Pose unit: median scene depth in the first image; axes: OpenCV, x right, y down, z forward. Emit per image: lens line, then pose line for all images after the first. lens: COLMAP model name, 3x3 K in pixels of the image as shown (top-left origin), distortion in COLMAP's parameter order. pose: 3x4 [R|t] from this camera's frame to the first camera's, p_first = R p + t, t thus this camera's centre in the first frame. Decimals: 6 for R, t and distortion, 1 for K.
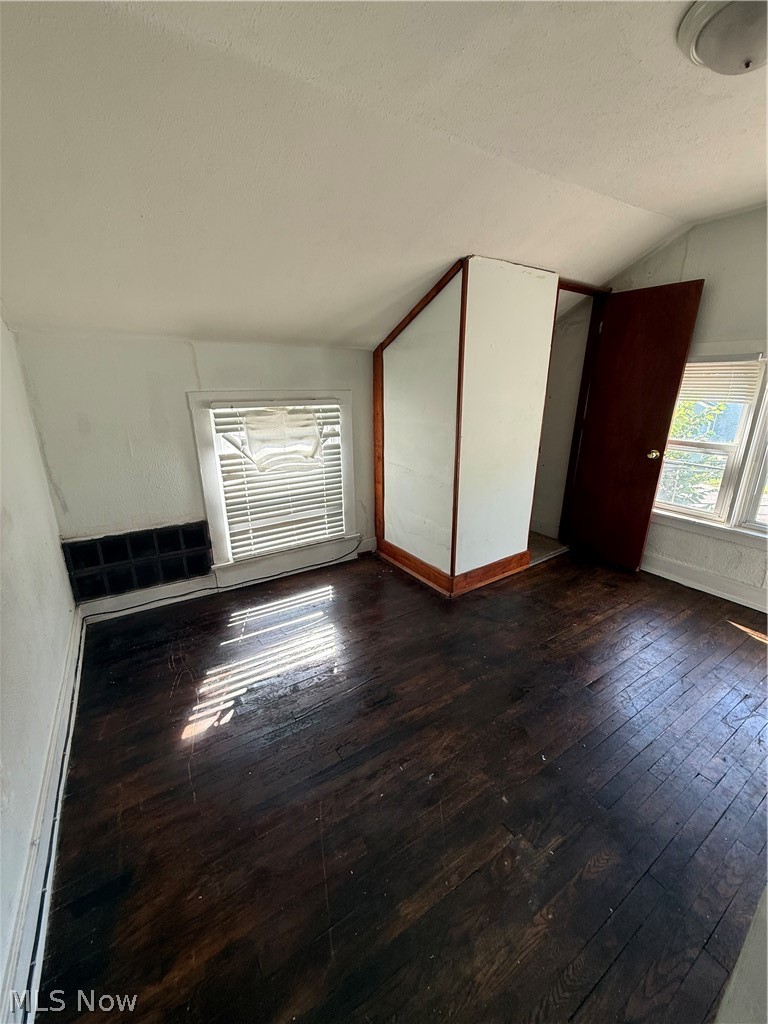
lens RADIAL K [[406.5, 0, 383.0], [0, 406.5, 508.8], [0, 0, 1]] dist [-0.000399, -0.000128]
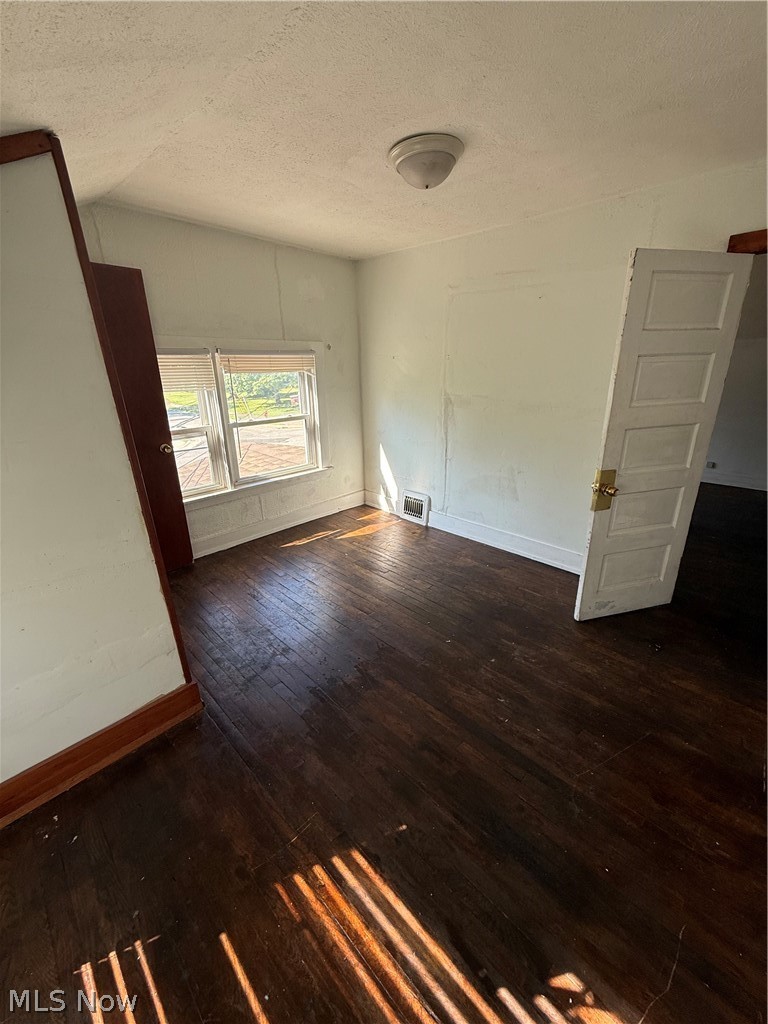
lens RADIAL K [[406.5, 0, 384.8], [0, 406.5, 510.1], [0, 0, 1]] dist [-0.000399, -0.000128]
pose [[-0.222433, -0.326682, 0.918587, -0.424184], [0.303260, 0.872268, 0.383642, -0.236397], [-0.926583, 0.363906, -0.094952, 0.708677]]
